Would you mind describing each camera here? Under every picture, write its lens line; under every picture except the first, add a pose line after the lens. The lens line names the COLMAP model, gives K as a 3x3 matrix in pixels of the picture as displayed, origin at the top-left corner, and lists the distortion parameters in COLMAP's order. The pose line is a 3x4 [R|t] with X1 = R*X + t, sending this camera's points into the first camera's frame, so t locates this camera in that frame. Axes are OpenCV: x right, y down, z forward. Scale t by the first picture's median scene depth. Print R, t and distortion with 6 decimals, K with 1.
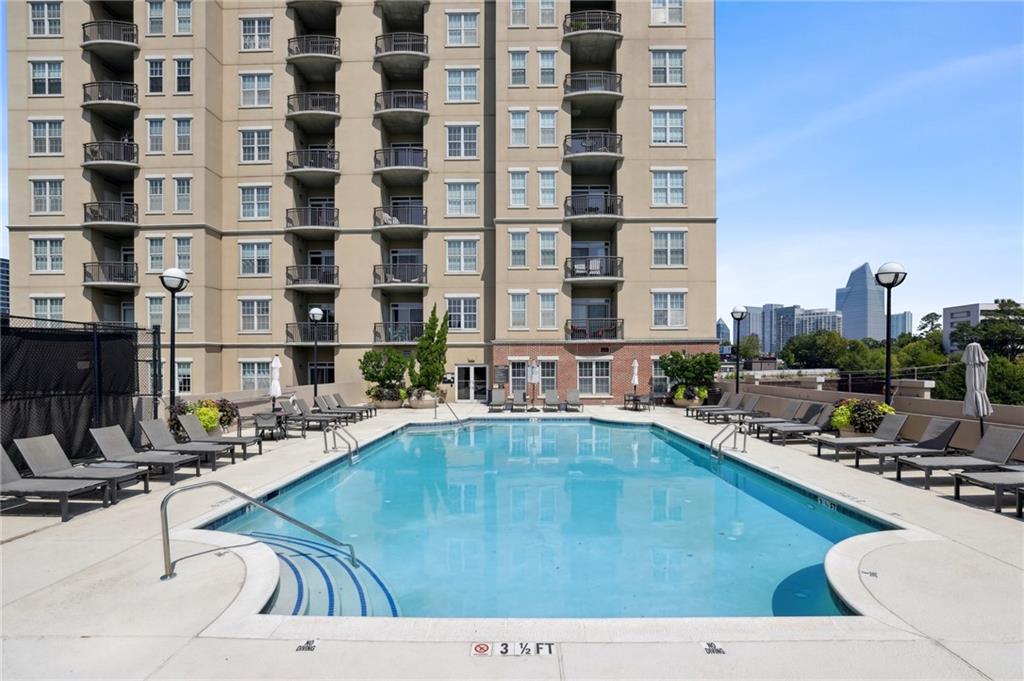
lens RADIAL K [[467.2, 0, 512.6], [0, 467.2, 368.7], [0, 0, 1]] dist [-0.015645, -0.000213]
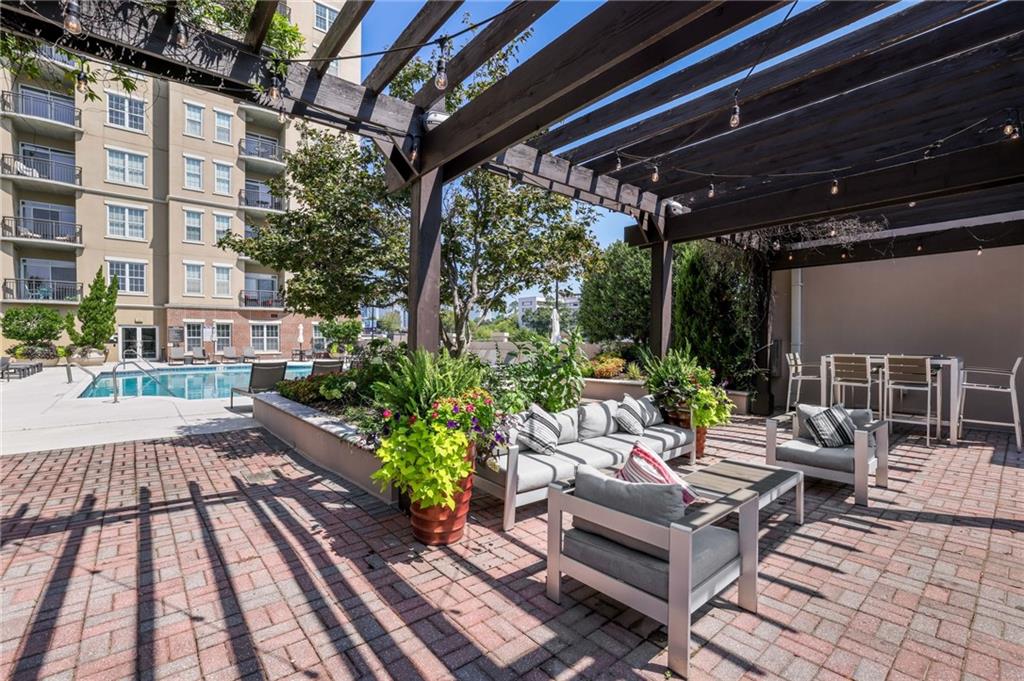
lens RADIAL K [[452.5, 0, 510.3], [0, 452.5, 341.0], [0, 0, 1]] dist [-0.014644, 0.000277]
pose [[0.748017, -0.000267, 0.663680, -0.136153], [0.001102, 0.999999, -0.000840, 0.028885], [-0.663679, 0.001360, 0.748017, -0.342356]]
